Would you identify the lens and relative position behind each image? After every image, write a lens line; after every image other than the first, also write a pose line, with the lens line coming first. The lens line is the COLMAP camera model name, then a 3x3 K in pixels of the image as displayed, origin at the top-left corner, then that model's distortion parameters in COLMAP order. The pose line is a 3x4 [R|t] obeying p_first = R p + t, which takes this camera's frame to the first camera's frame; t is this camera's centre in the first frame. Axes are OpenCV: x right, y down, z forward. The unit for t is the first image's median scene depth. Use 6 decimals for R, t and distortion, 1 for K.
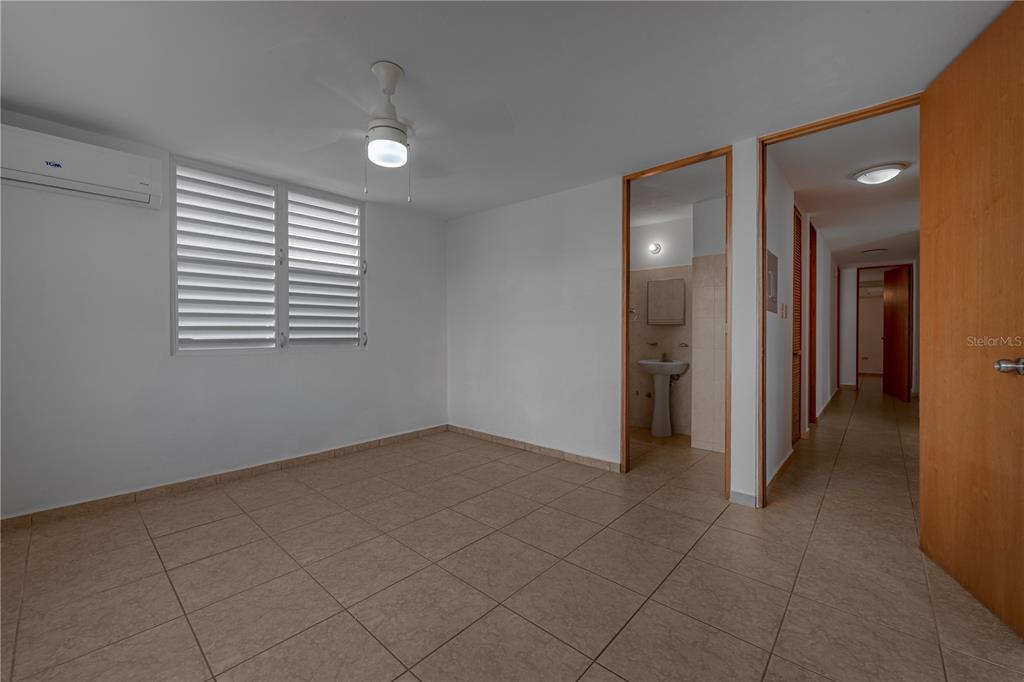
lens RADIAL K [[403.2, 0, 512.0], [0, 403.2, 341.0], [0, 0, 1]] dist [0.000051, 0.000008]
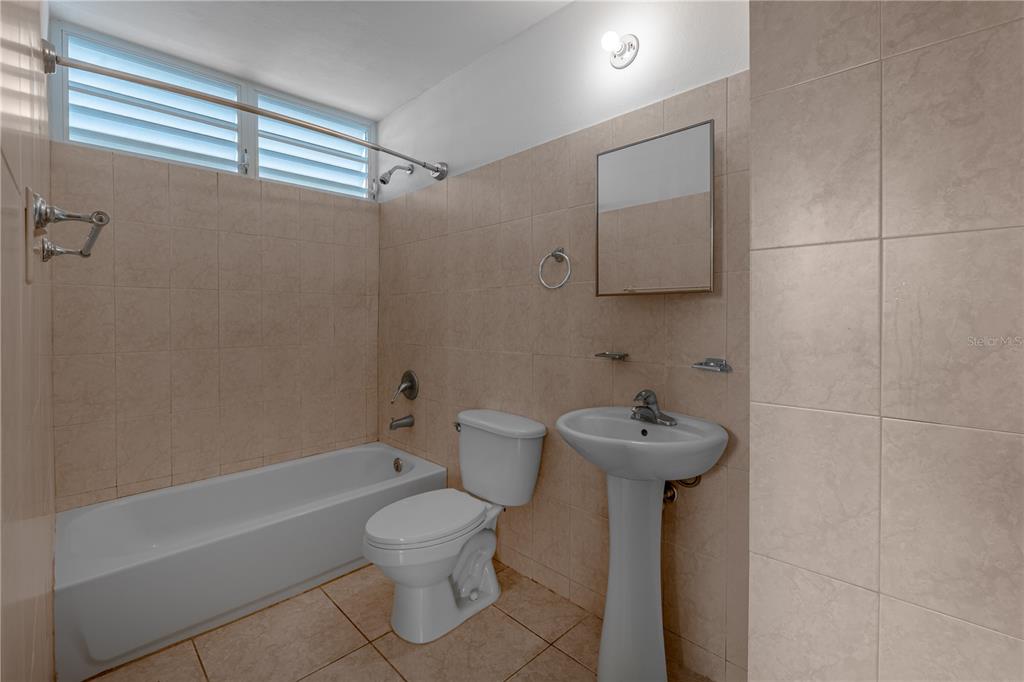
lens RADIAL K [[430.6, 0, 507.9], [0, 430.6, 320.1], [0, 0, 1]] dist [0.001081, 0.000070]
pose [[0.997289, -0.001302, -0.073568, 0.302012], [0.000698, 0.999966, -0.008234, -0.018801], [0.073576, 0.008161, 0.997256, 0.687092]]
